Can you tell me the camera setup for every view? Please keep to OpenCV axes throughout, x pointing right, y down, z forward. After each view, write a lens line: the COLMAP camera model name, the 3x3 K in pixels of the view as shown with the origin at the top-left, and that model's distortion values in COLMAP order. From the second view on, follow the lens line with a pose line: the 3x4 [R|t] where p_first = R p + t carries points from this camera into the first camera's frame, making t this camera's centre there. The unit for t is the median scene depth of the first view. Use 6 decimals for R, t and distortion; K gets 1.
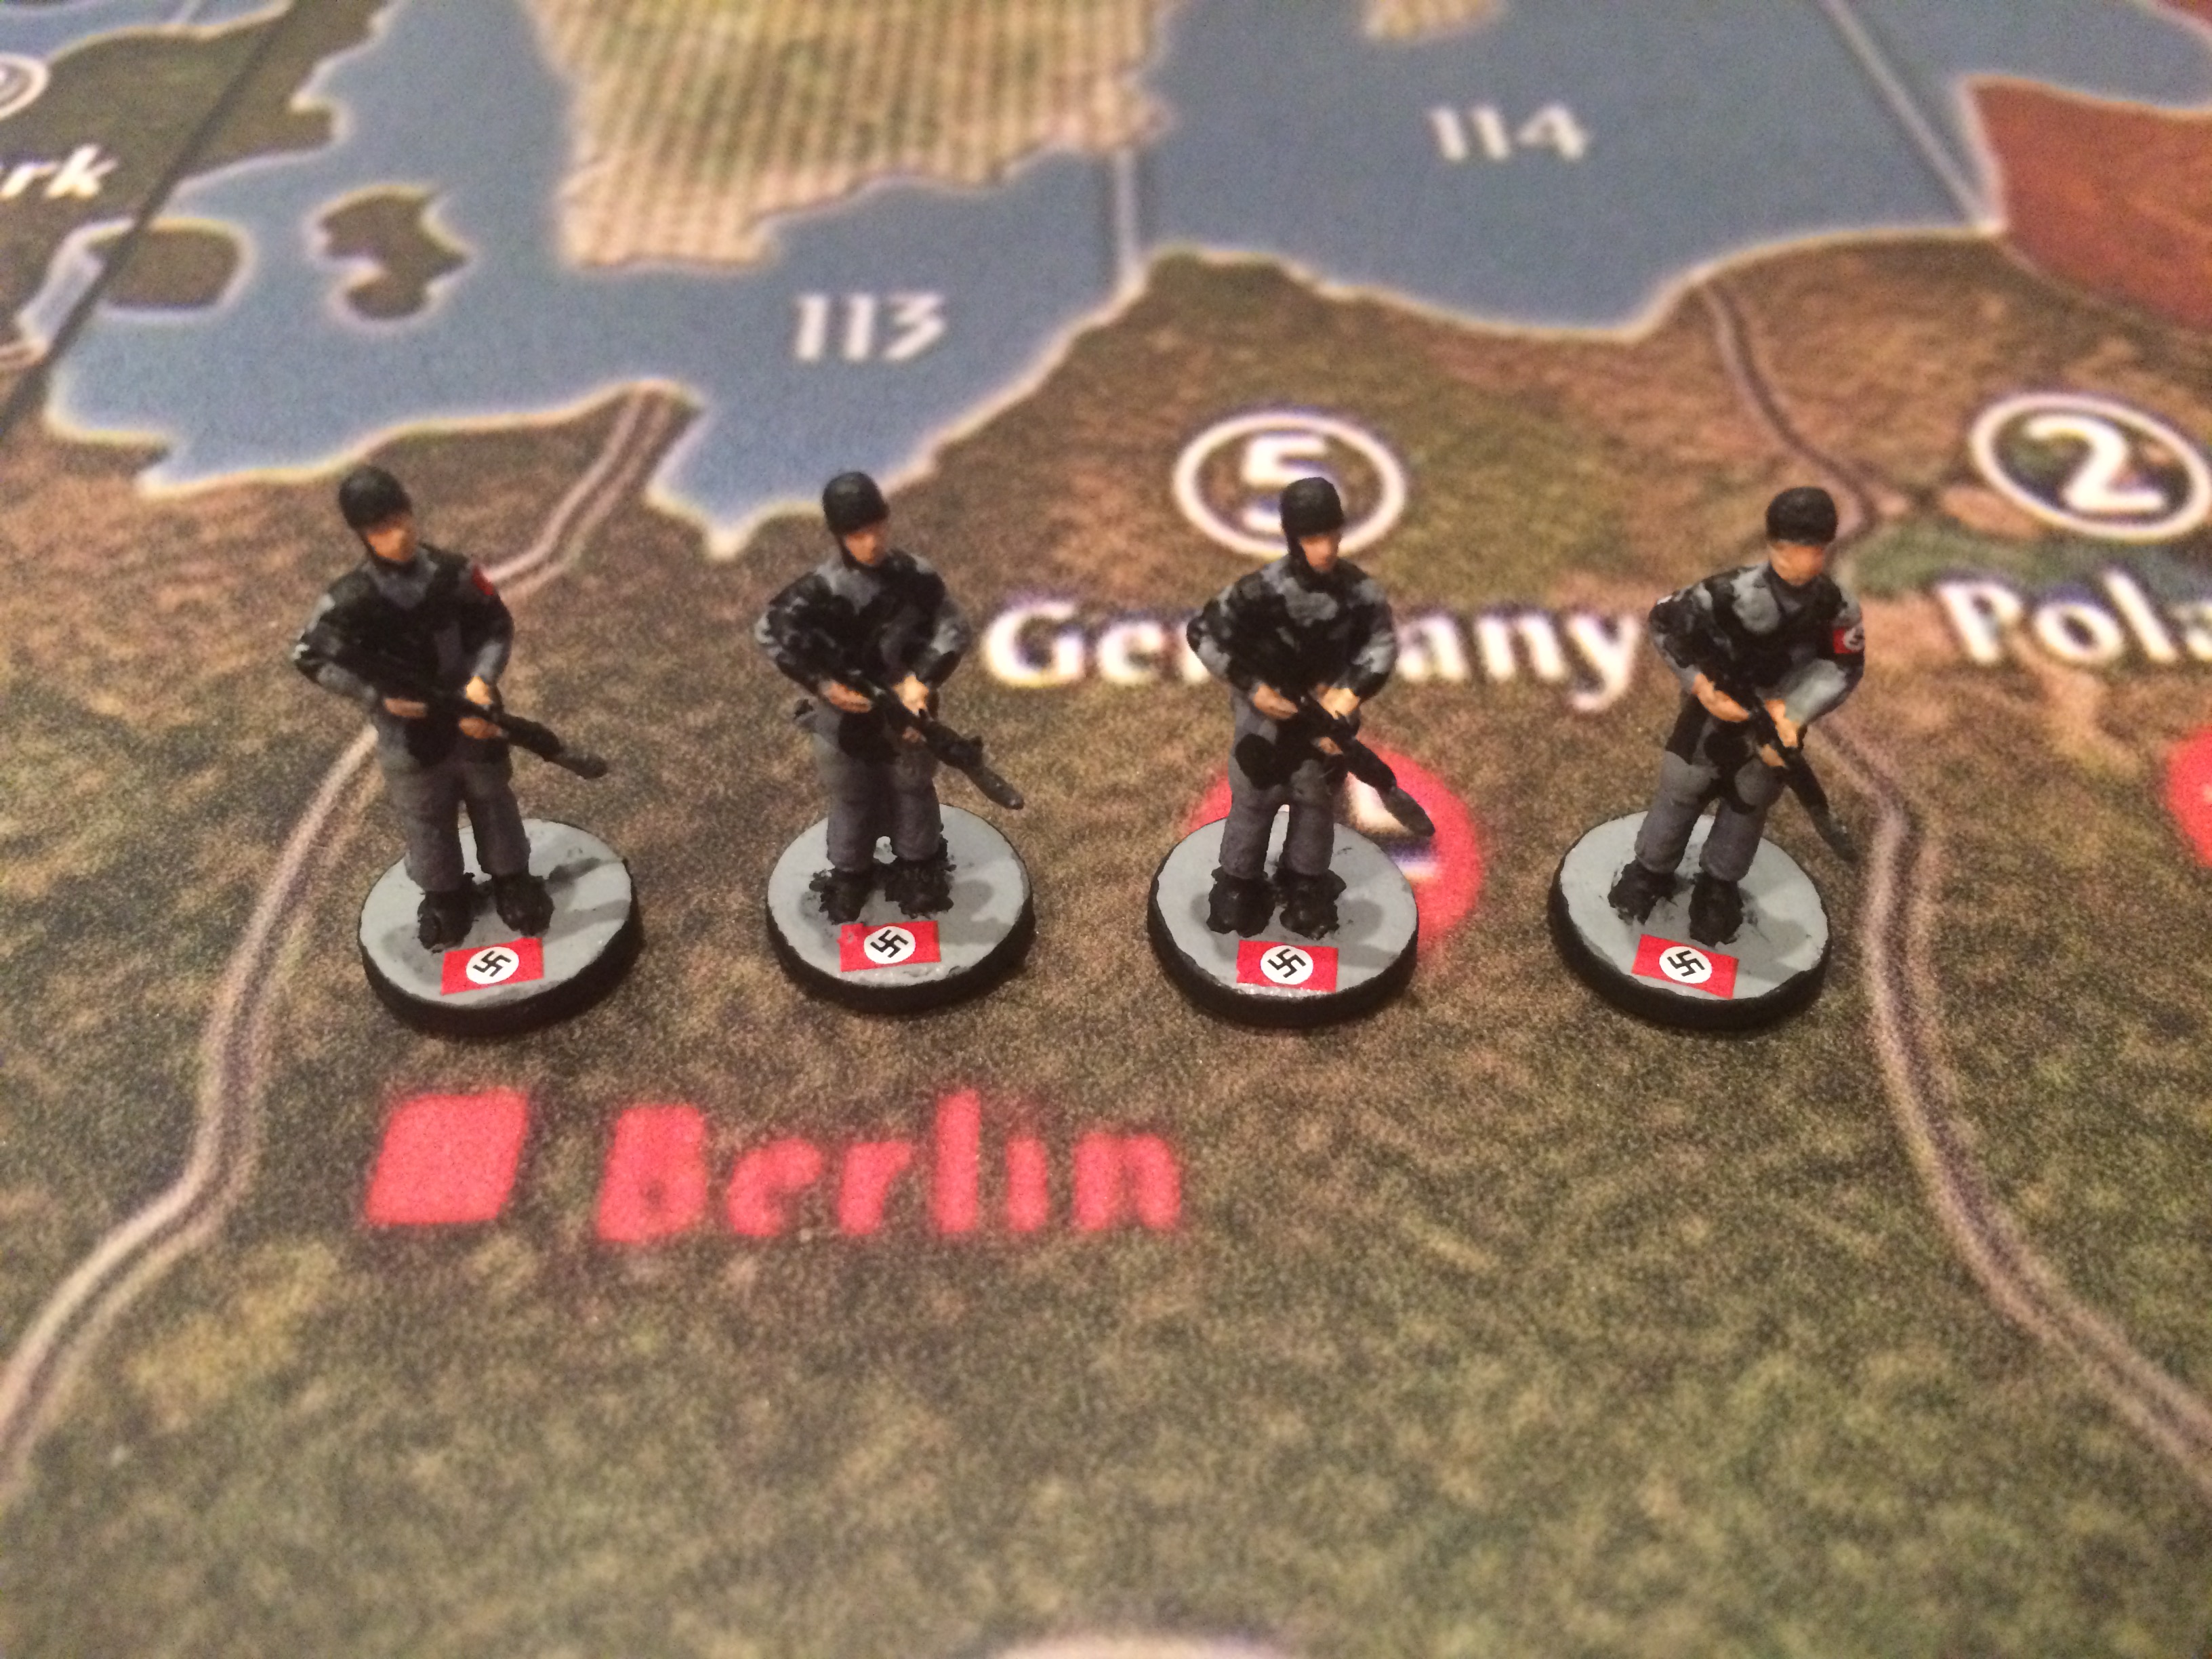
lens RADIAL K [[2006.0, 0, 1100.3], [0, 2006.0, 828.9], [0, 0, 1]] dist [0.074607, -0.183131]
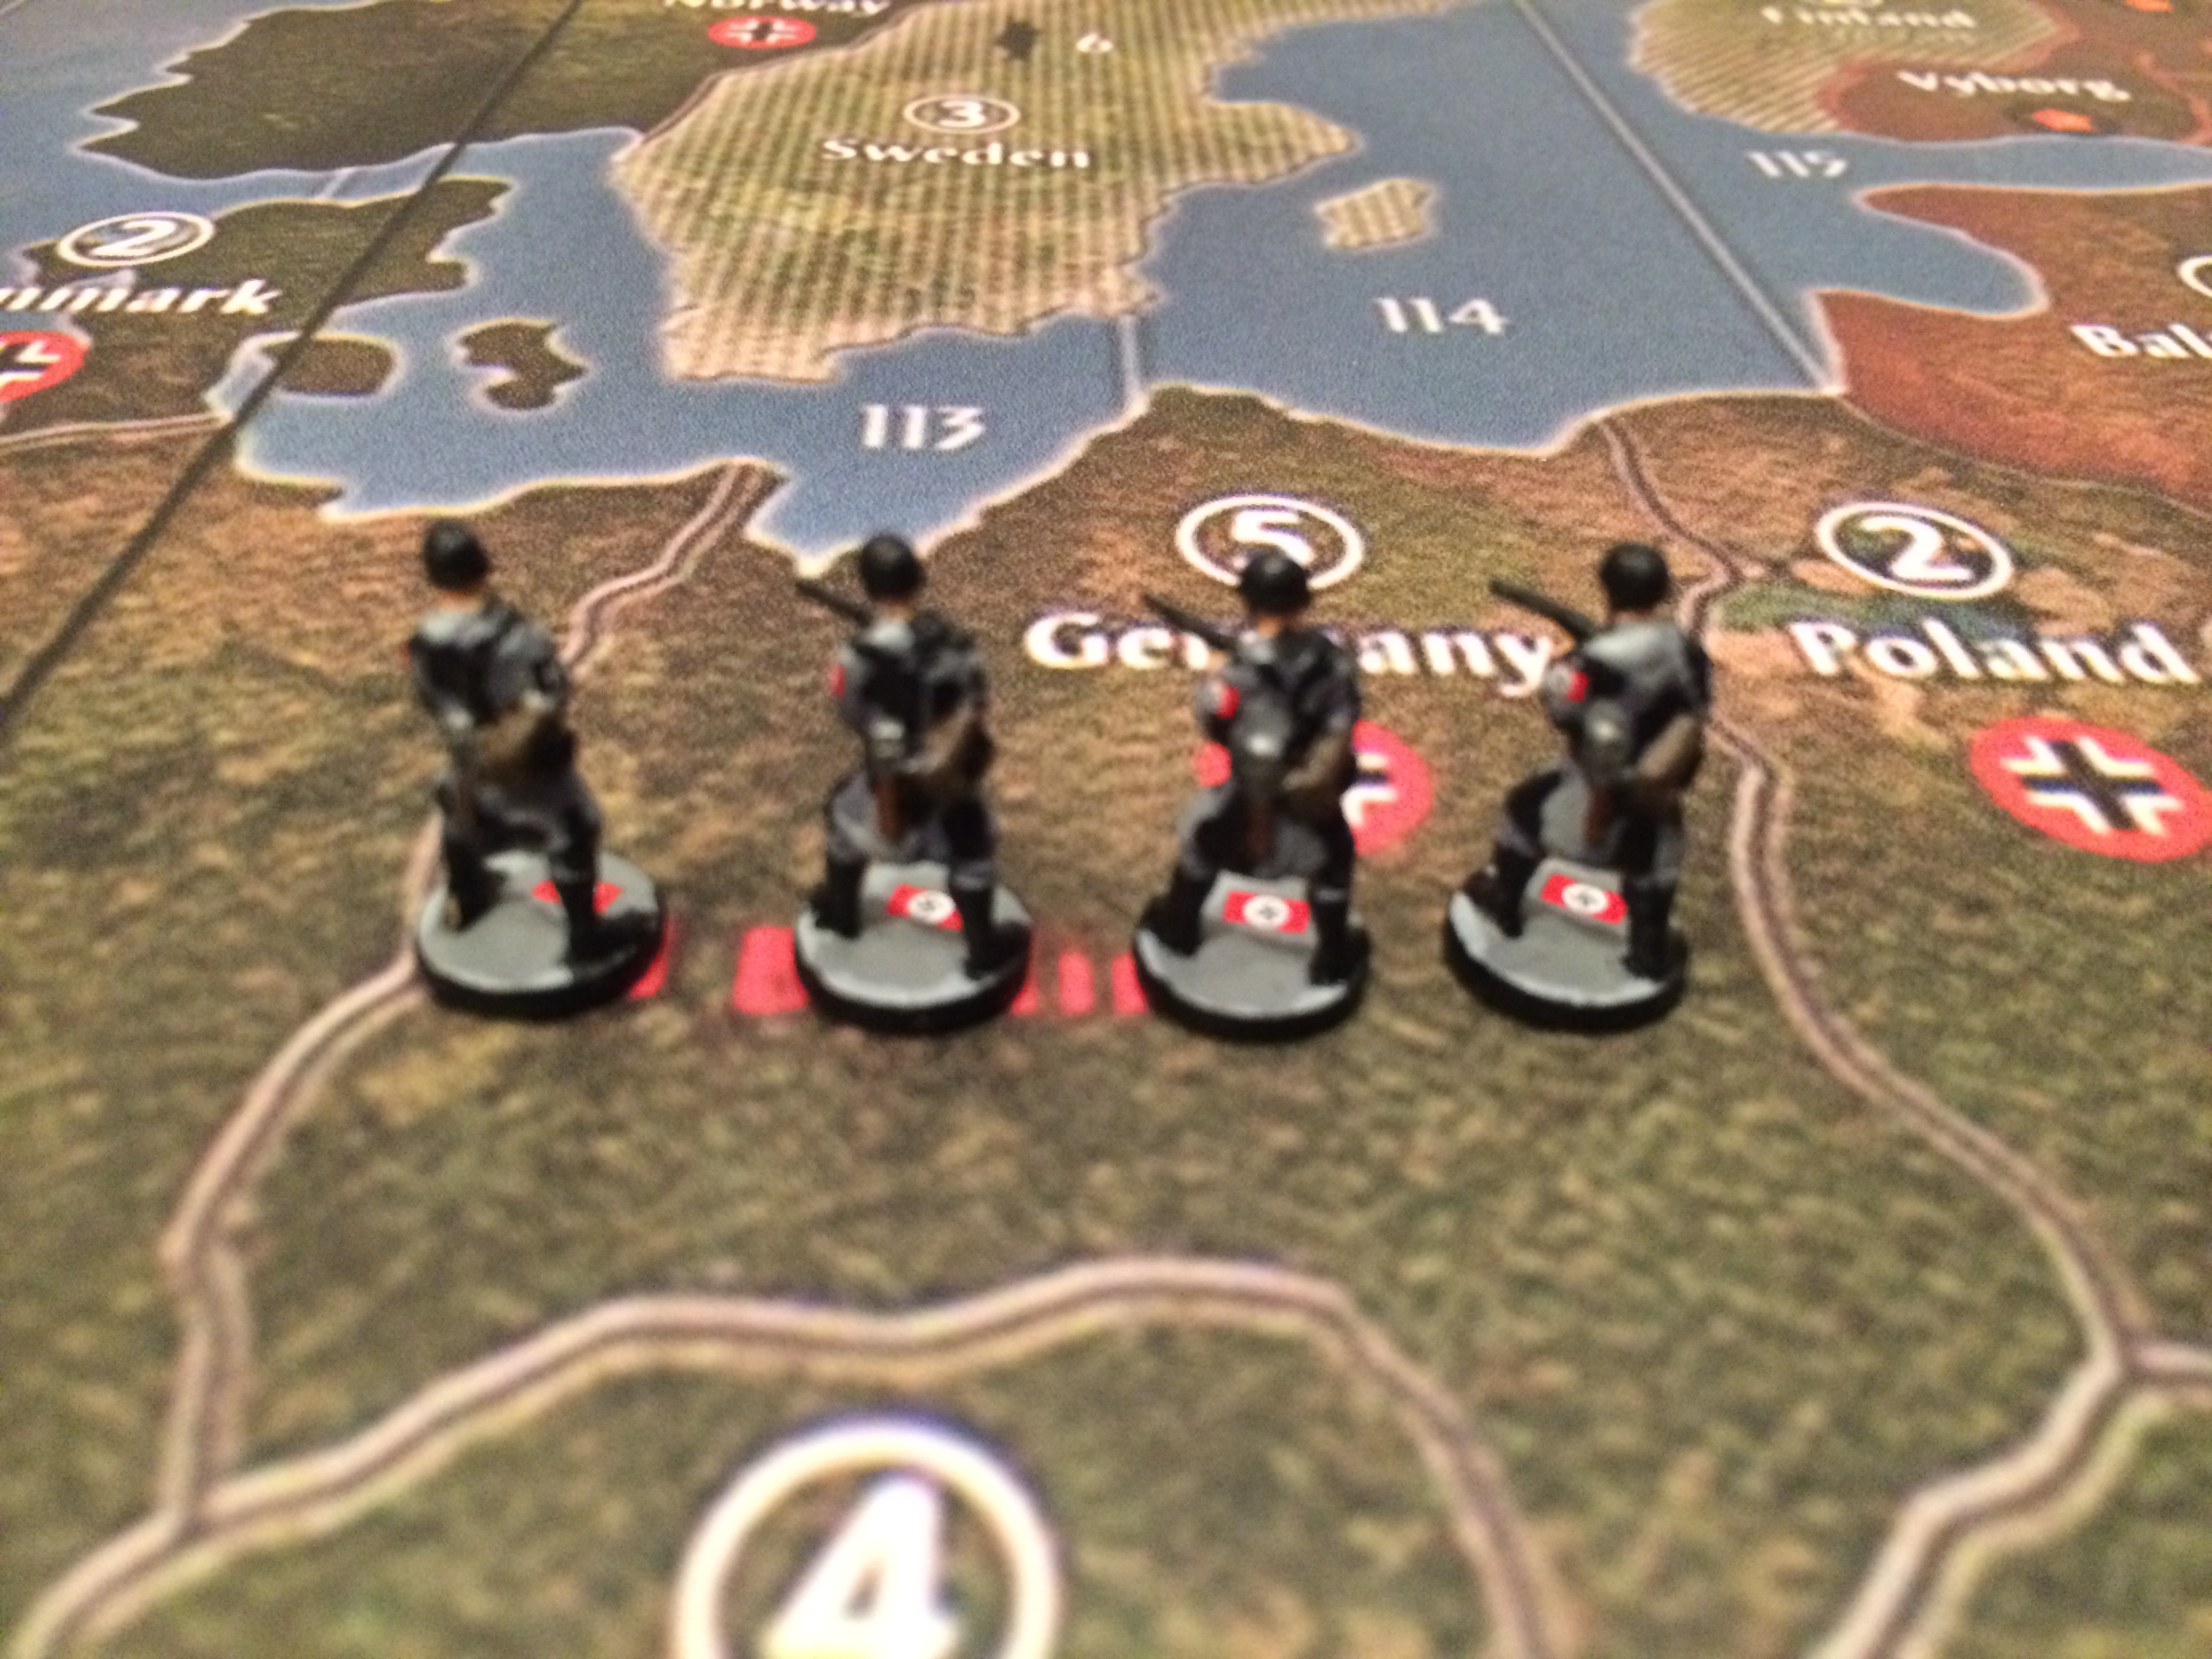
lens RADIAL K [[1960.8, 0, 1101.0], [0, 1960.8, 825.0], [0, 0, 1]] dist [0.080007, -0.166411]
pose [[0.999035, 0.028035, 0.033805, -0.052799], [-0.022761, 0.988817, -0.147384, 0.210295], [-0.037559, 0.146473, 0.988501, -0.188590]]
